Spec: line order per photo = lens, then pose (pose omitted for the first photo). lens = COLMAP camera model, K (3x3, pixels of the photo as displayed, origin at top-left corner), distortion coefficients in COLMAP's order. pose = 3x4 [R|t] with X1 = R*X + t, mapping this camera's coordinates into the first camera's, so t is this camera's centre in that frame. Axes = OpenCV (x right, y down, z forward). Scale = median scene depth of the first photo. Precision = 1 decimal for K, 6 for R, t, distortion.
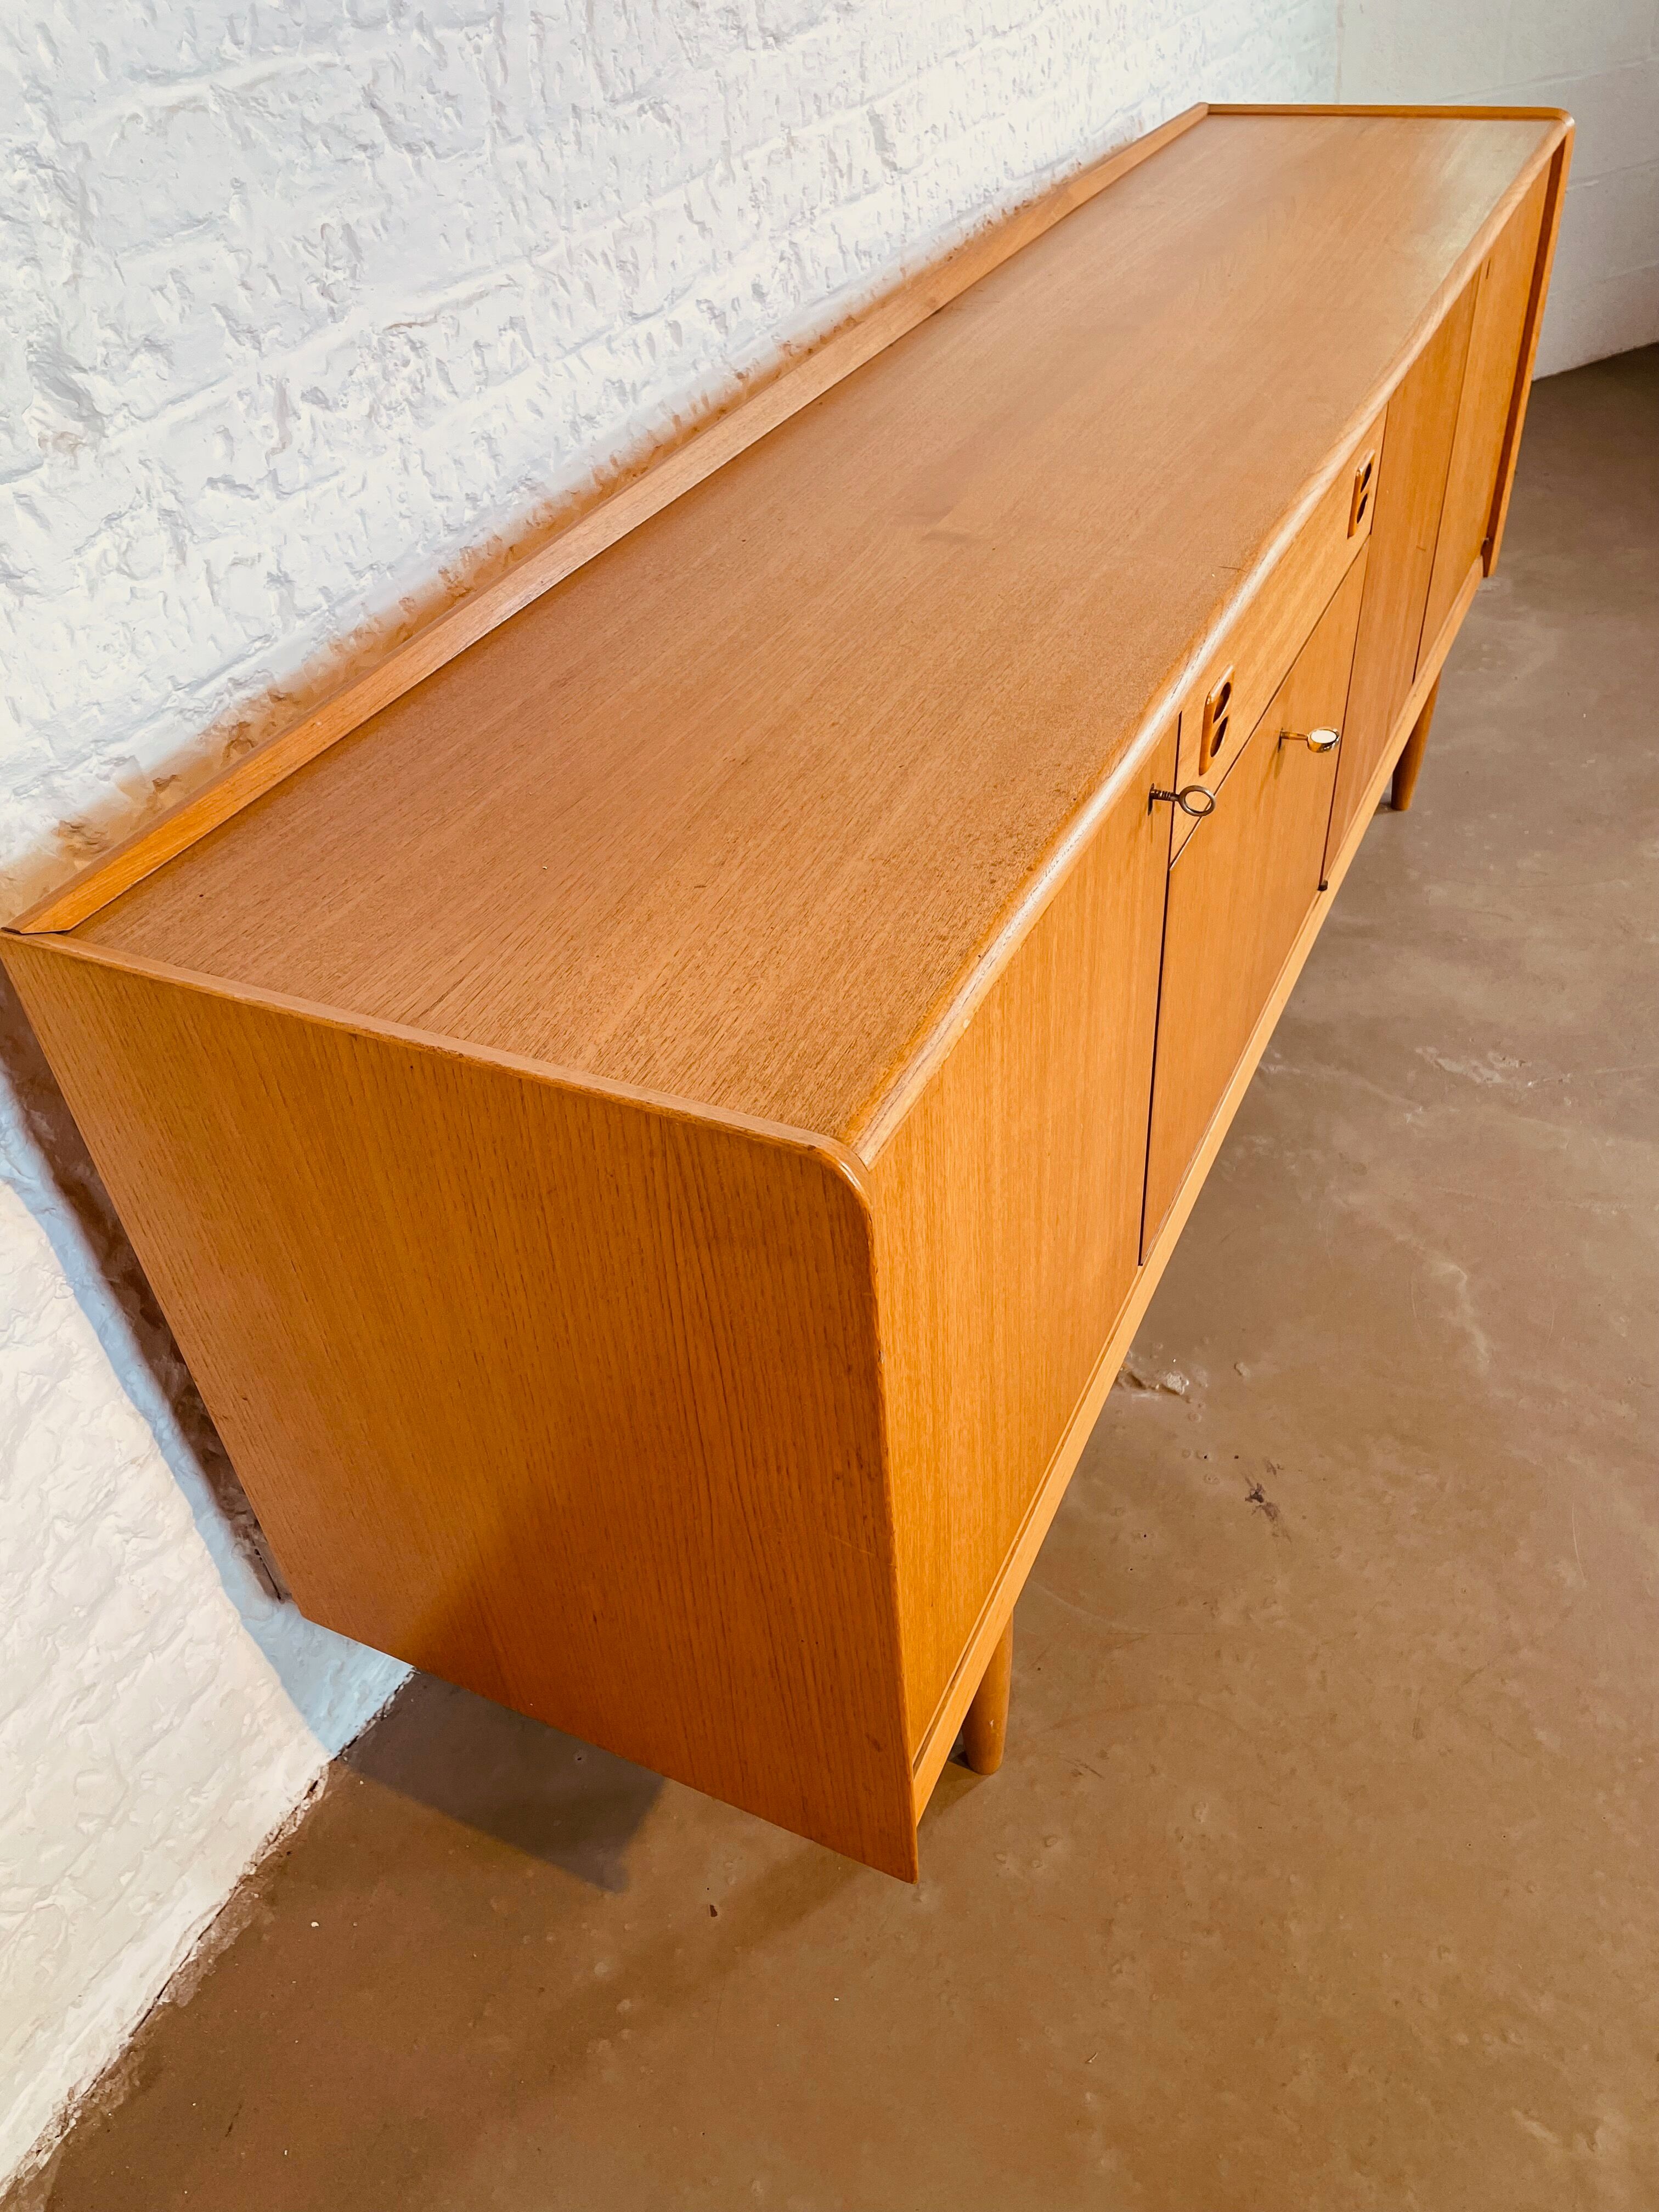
lens RADIAL K [[1668.8, 0, 817.6], [0, 1668.8, 1106.8], [0, 0, 1]] dist [0.091302, -0.114951]
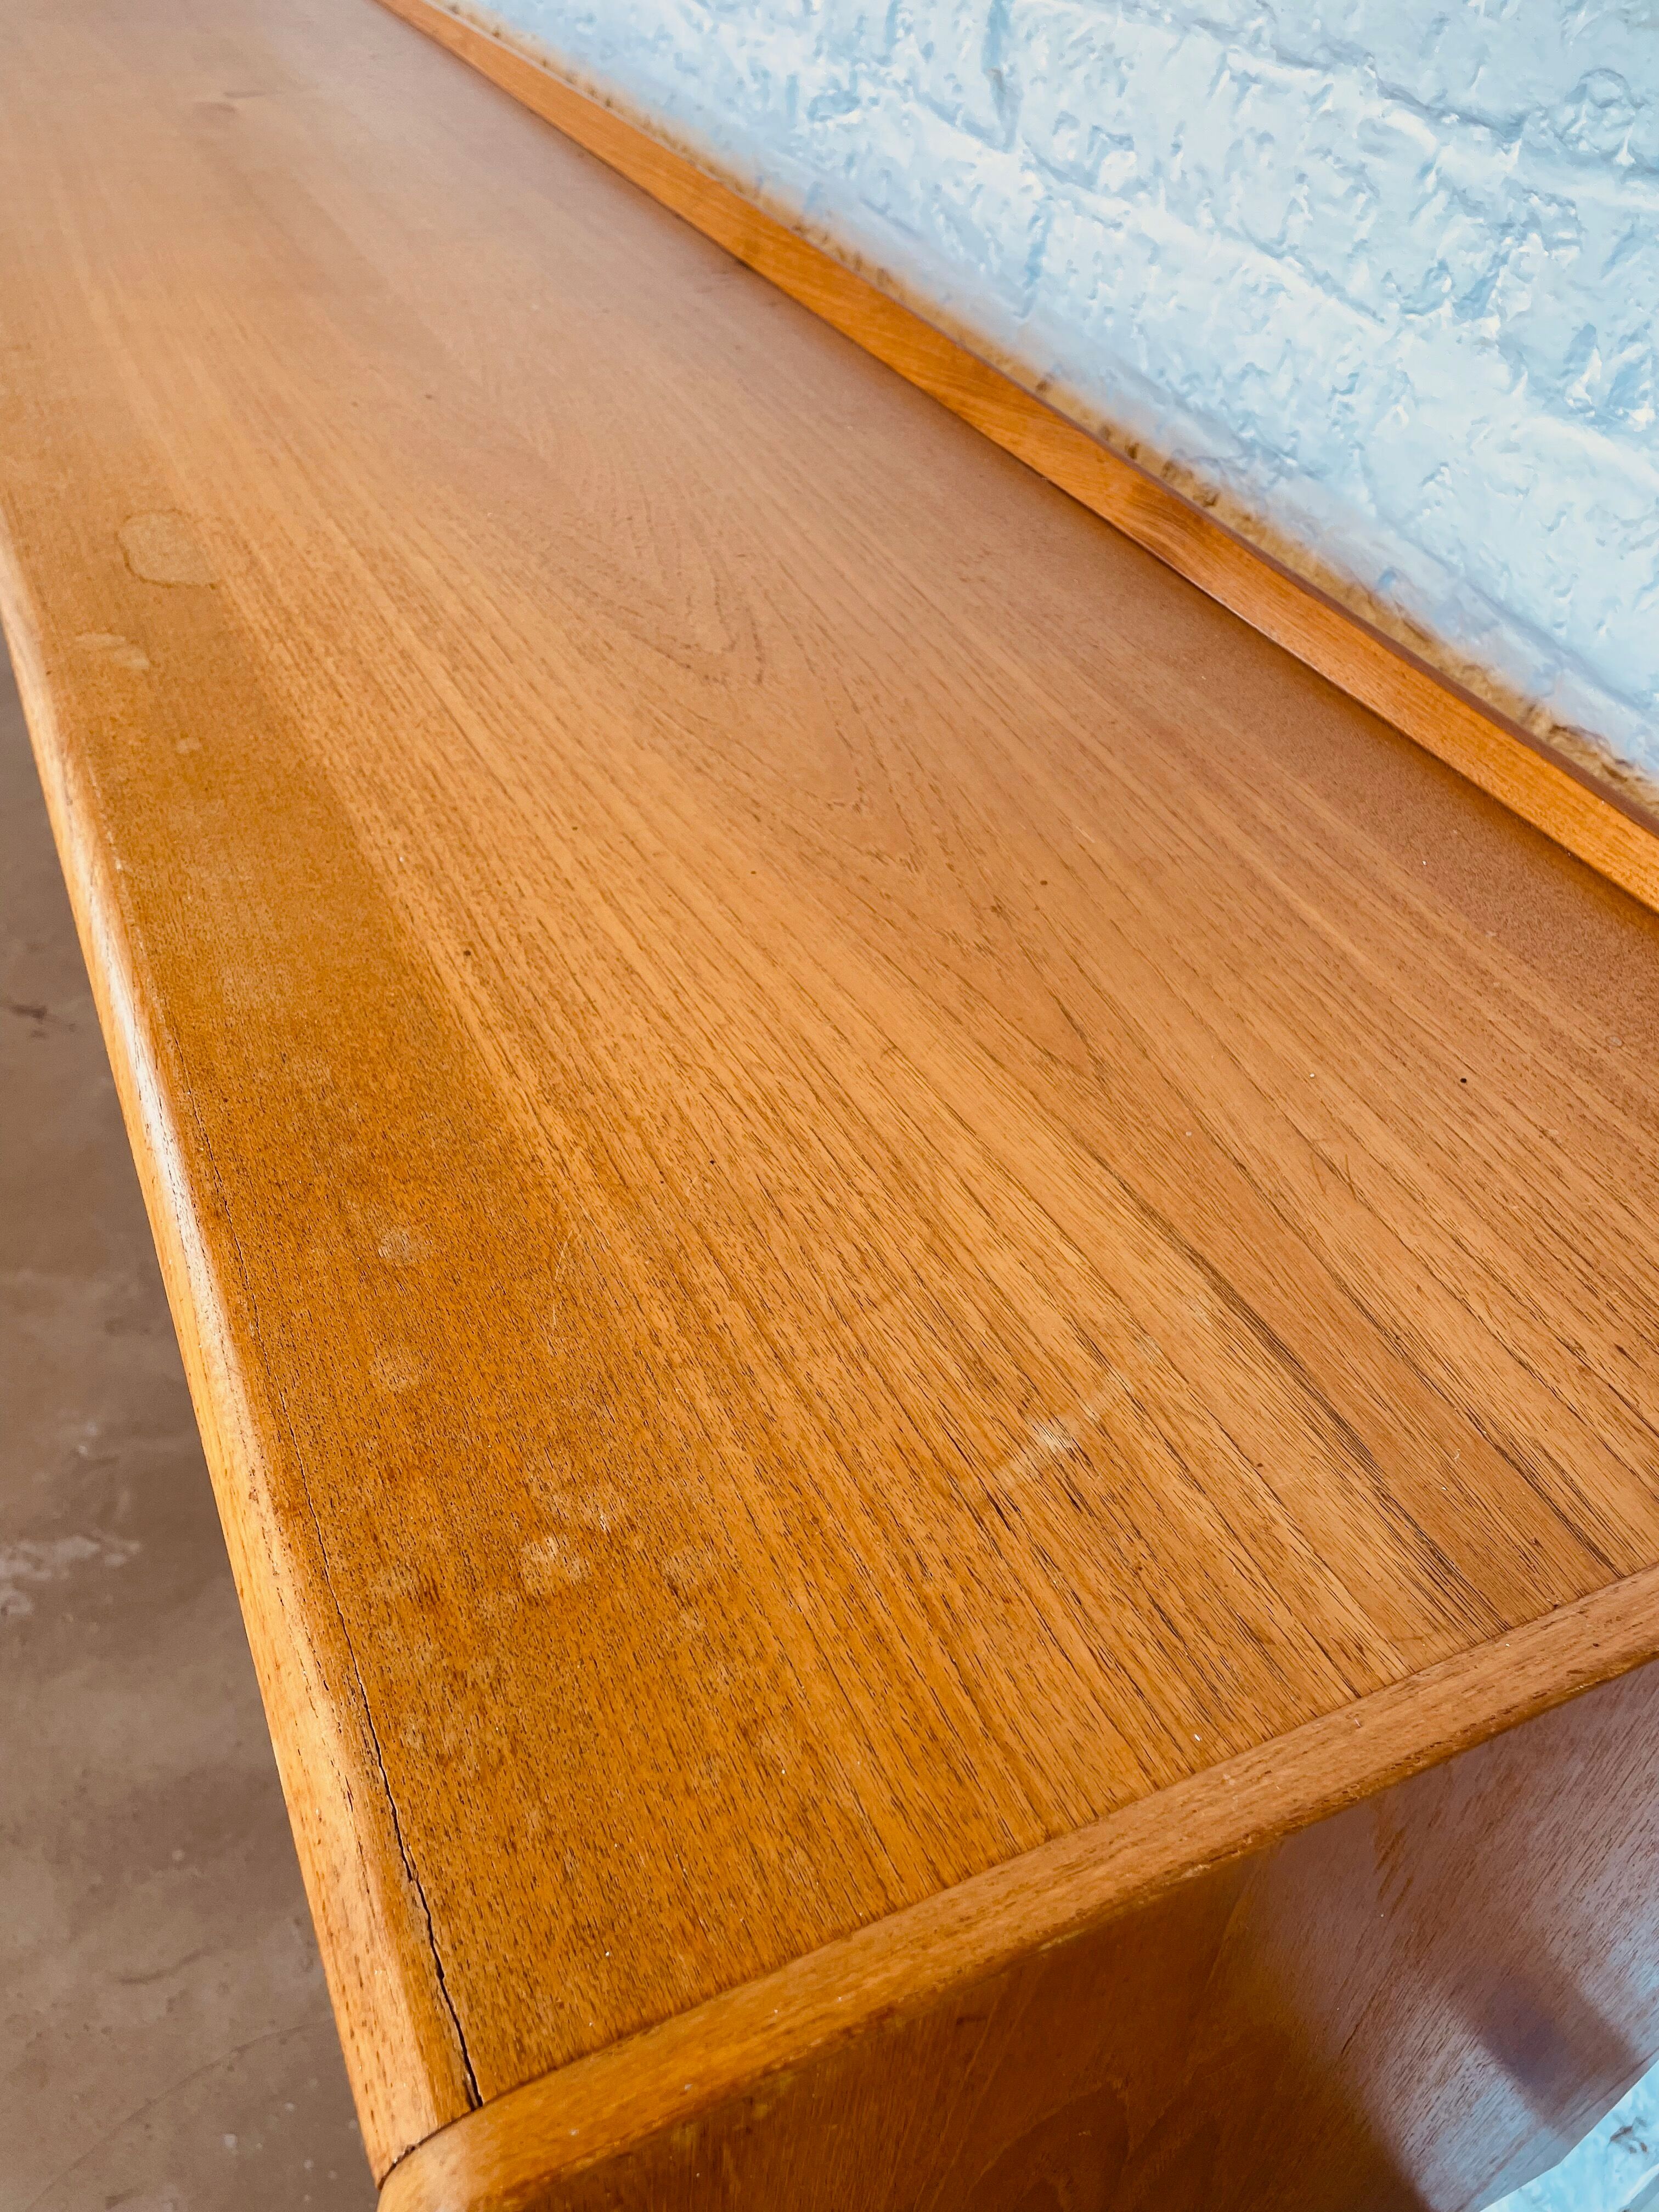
lens RADIAL K [[1692.5, 0, 840.9], [0, 1692.5, 1109.4], [0, 0, 1]] dist [0.066465, -0.092378]
pose [[-0.625589, 0.546011, -0.557235, 0.770438], [-0.495331, 0.273839, 0.824414, -1.243133], [0.602732, 0.791760, 0.099146, 1.622522]]
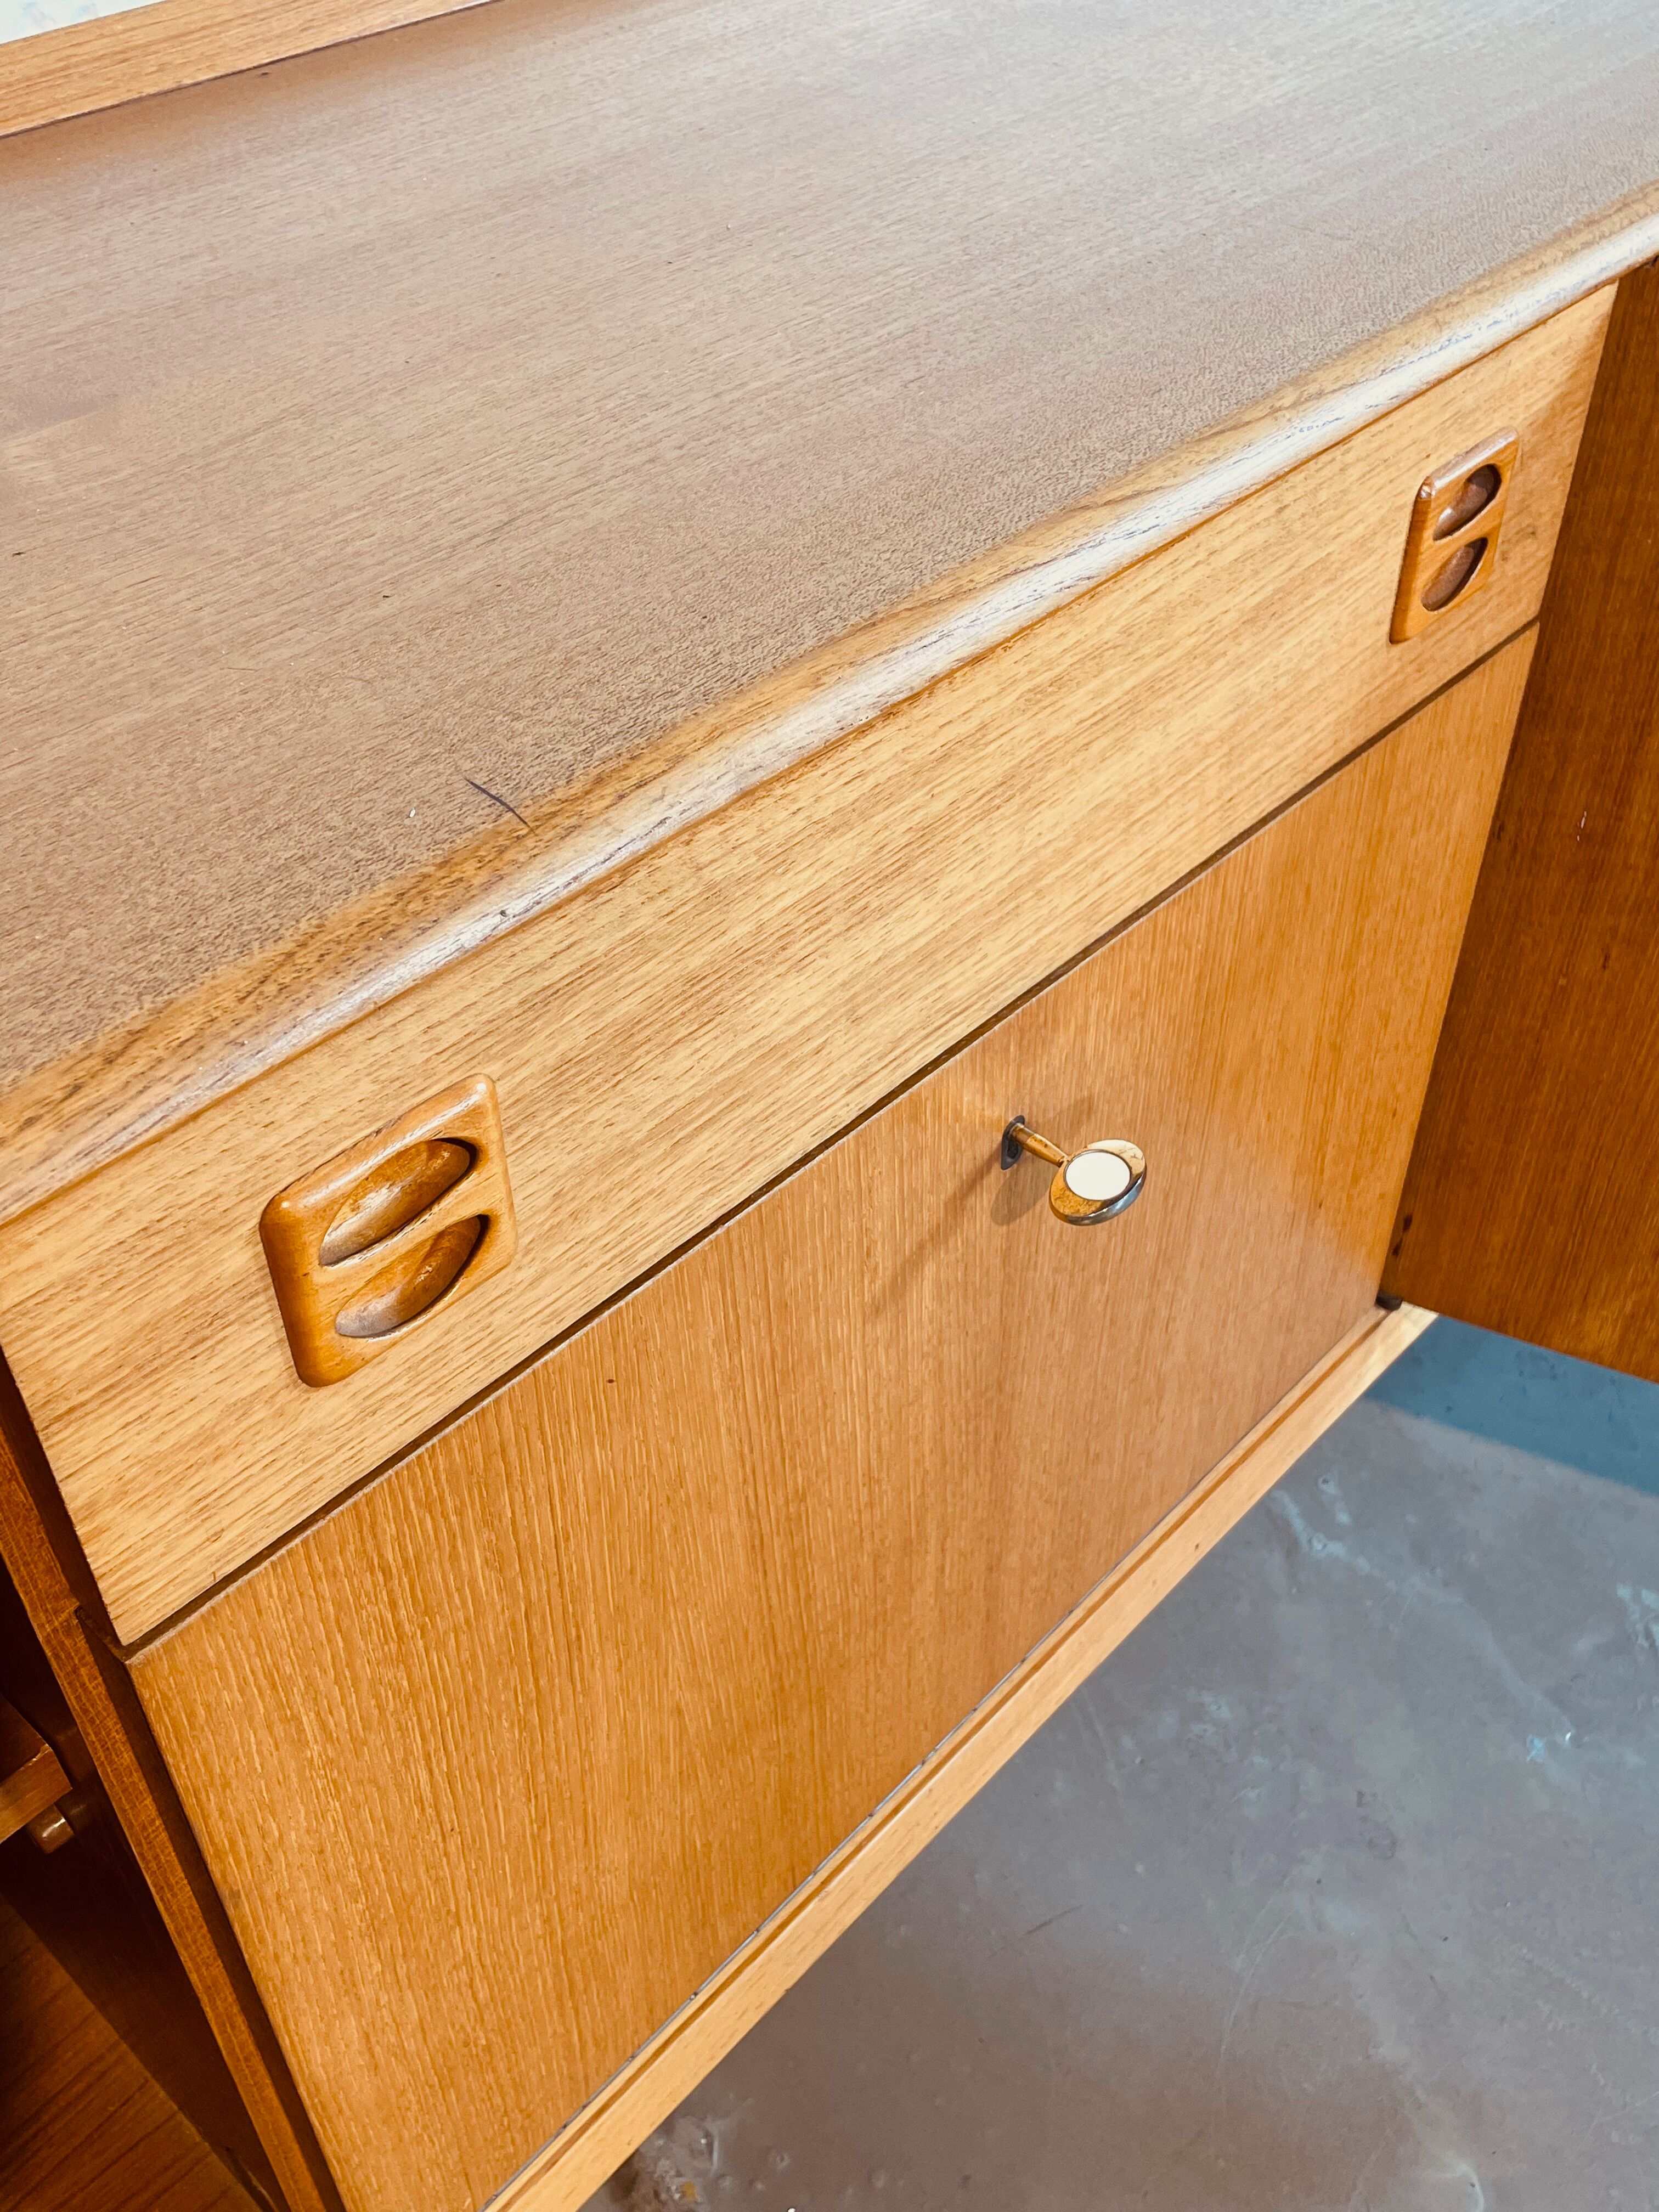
lens RADIAL K [[2115.3, 0, 844.9], [0, 2115.3, 1068.3], [0, 0, 1]] dist [0.089999, -0.138036]
pose [[0.954137, 0.240917, -0.177714, 0.357555], [-0.232397, 0.970268, 0.067615, -0.287468], [0.188720, -0.023214, 0.981757, 0.577592]]
